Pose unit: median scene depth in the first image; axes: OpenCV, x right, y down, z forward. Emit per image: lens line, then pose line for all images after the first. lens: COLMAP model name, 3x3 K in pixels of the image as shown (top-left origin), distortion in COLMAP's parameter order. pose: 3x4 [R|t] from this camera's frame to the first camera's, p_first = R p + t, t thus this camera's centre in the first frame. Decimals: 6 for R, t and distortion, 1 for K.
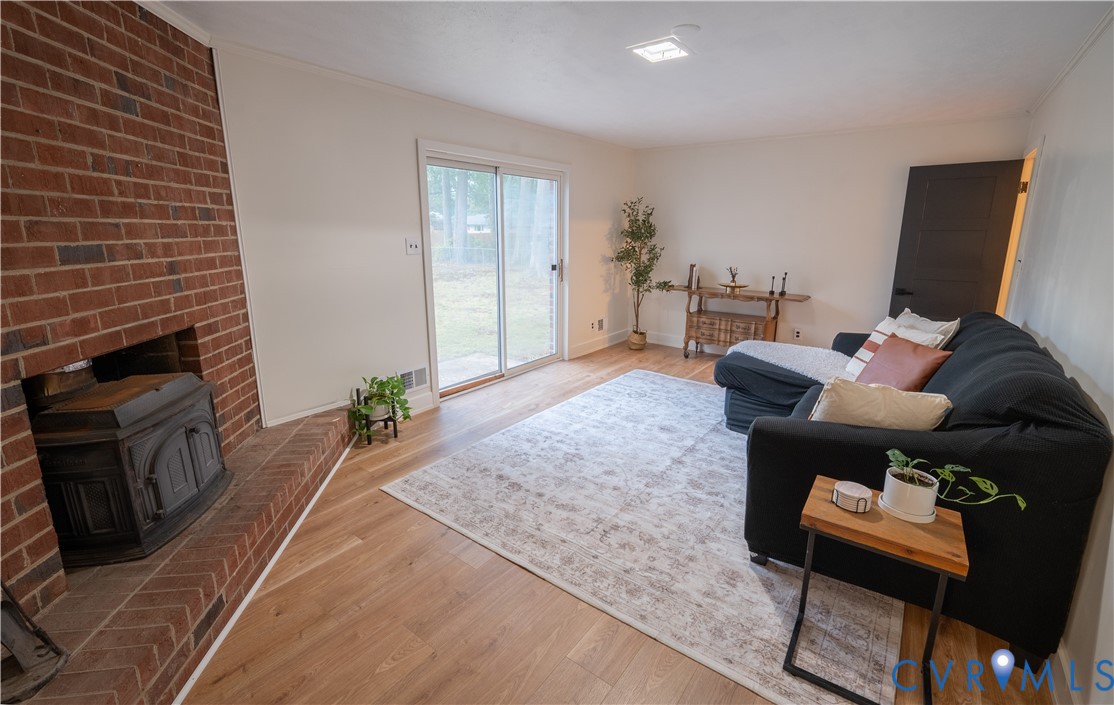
lens RADIAL K [[509.9, 0, 556.4], [0, 509.9, 352.7], [0, 0, 1]] dist [-0.002275, 0.000046]
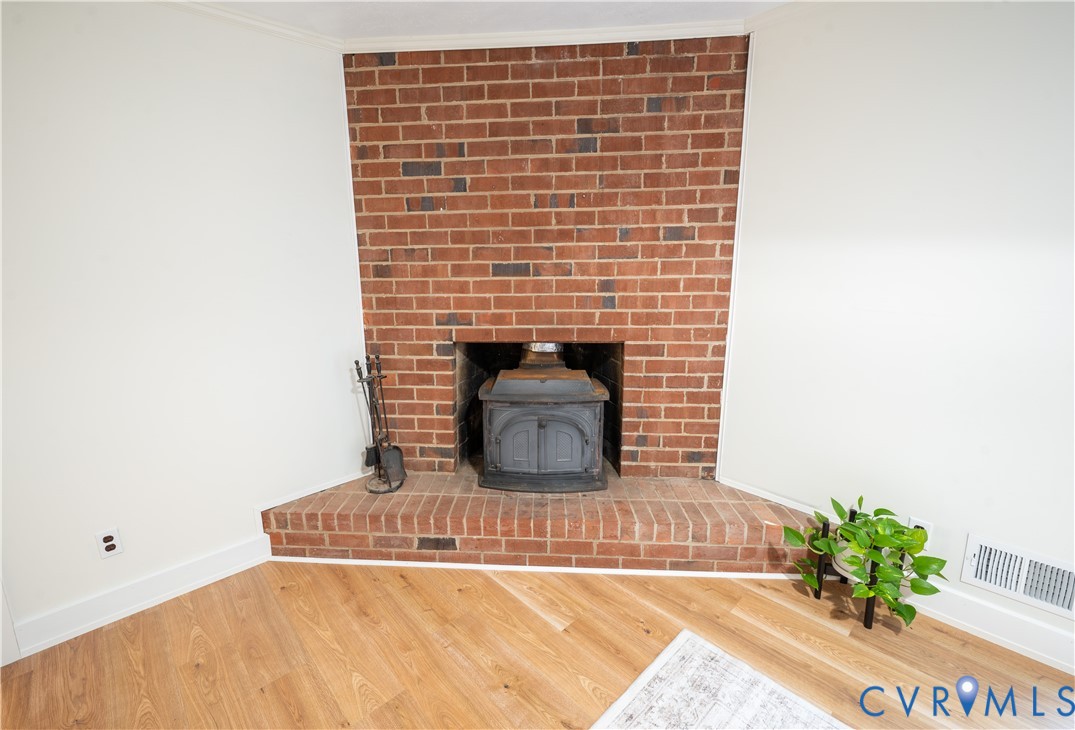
lens RADIAL K [[492.0, 0, 538.1], [0, 492.0, 359.2], [0, 0, 1]] dist [-0.003742, -0.000527]
pose [[-0.211150, 0.200924, -0.956580, 0.327983], [-0.216488, 0.944727, 0.246220, -0.254435], [0.953178, 0.259077, -0.155981, 1.103320]]
